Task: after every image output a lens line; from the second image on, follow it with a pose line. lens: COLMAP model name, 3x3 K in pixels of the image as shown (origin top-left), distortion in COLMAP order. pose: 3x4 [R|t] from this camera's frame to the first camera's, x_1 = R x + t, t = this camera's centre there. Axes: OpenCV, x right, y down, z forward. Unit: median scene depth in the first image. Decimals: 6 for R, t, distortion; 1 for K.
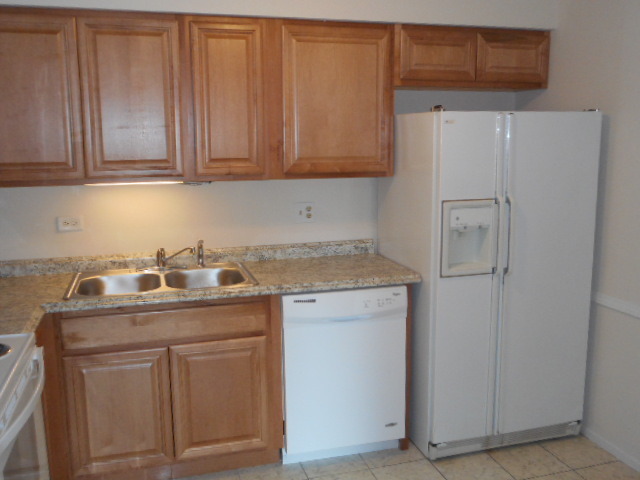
lens RADIAL K [[632.8, 0, 320.0], [0, 632.8, 240.0], [0, 0, 1]] dist [0.004626, 0.005334]
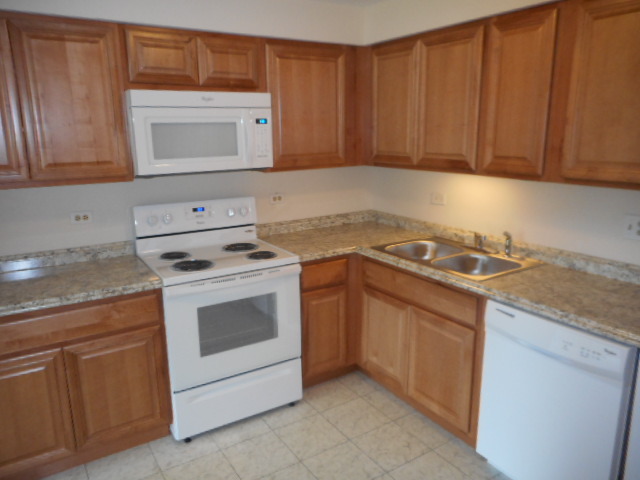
lens RADIAL K [[487.6, 0, 320.0], [0, 487.6, 240.0], [0, 0, 1]] dist [0.006718, 0.008247]
pose [[0.290836, 0.218751, -0.931430, 0.528091], [-0.152576, 0.971658, 0.180557, -0.093831], [0.944529, 0.089602, 0.315970, 0.486711]]
